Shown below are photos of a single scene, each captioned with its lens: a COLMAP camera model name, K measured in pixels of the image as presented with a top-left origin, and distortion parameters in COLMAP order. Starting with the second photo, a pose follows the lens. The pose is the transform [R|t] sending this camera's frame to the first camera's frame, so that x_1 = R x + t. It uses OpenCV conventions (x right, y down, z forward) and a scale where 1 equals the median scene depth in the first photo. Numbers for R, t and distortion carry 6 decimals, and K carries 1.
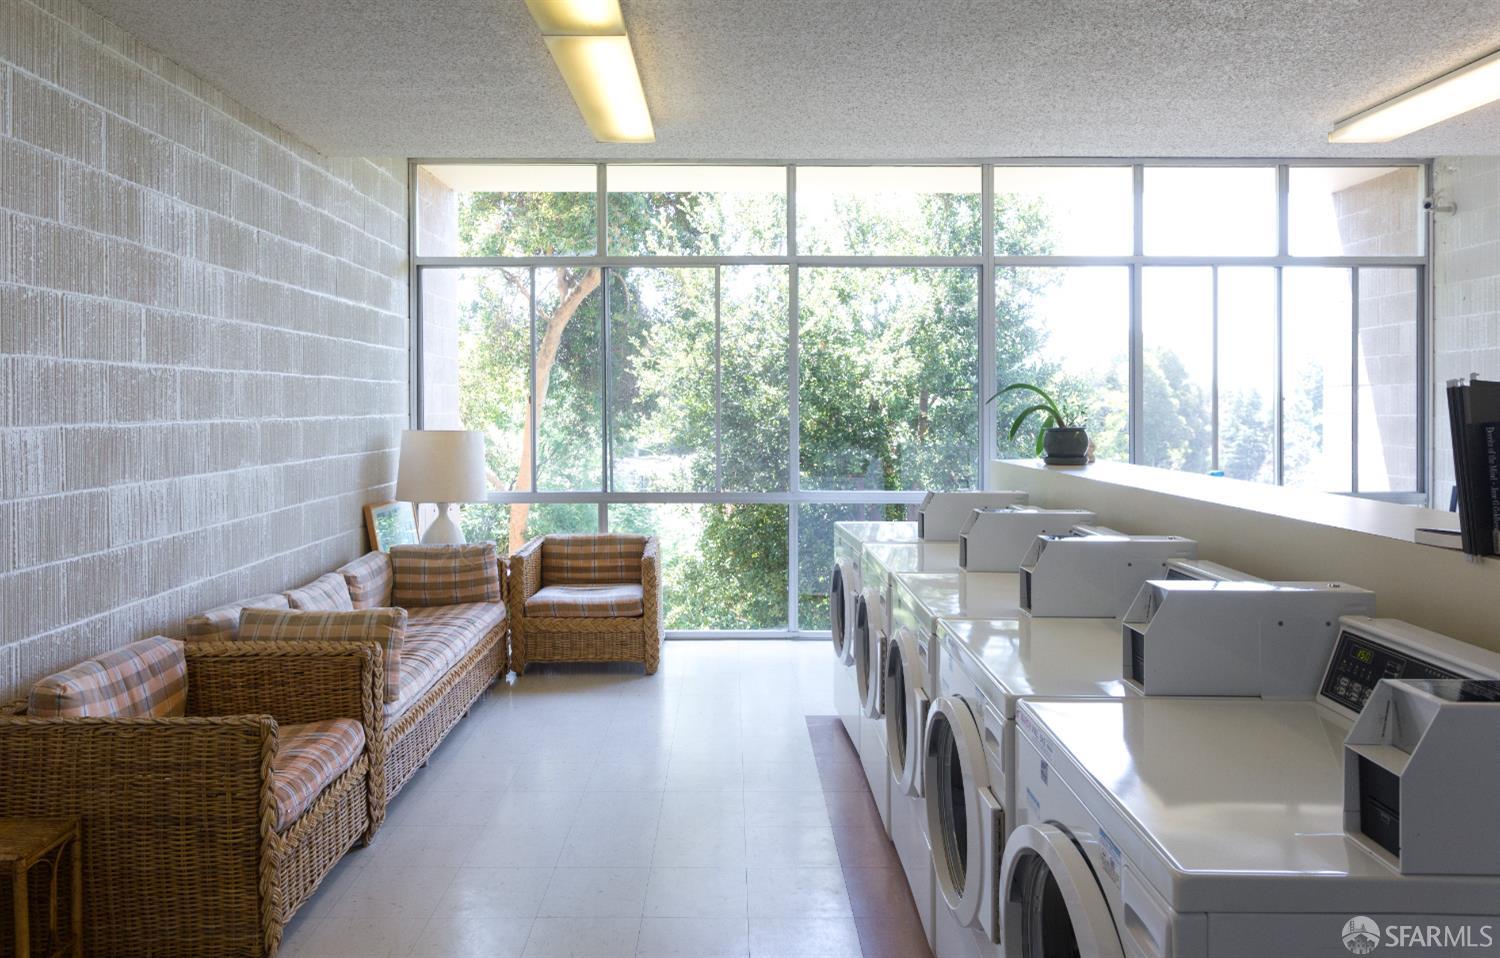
lens RADIAL K [[957.1, 0, 745.7], [0, 957.1, 421.0], [0, 0, 1]] dist [-0.004006, -0.002720]
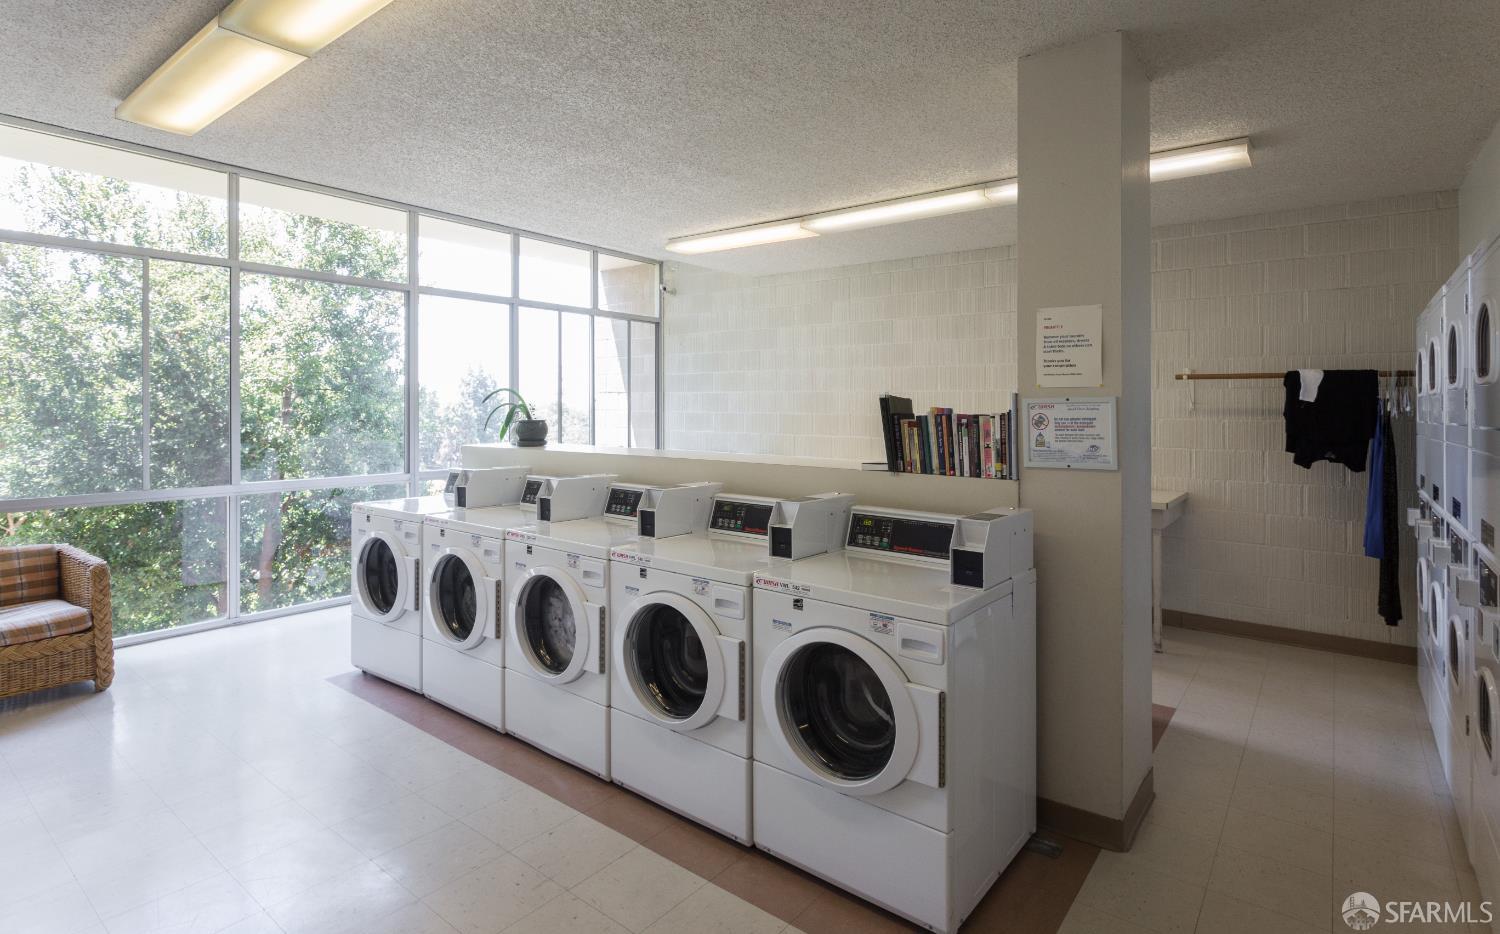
lens RADIAL K [[740.9, 0, 750.4], [0, 740.9, 402.1], [0, 0, 1]] dist [0.002825, -0.000025]
pose [[0.617858, 0.007996, 0.786249, -0.238920], [0.005126, 0.999886, -0.014197, -0.000923], [-0.786273, 0.012802, 0.617746, 0.050704]]
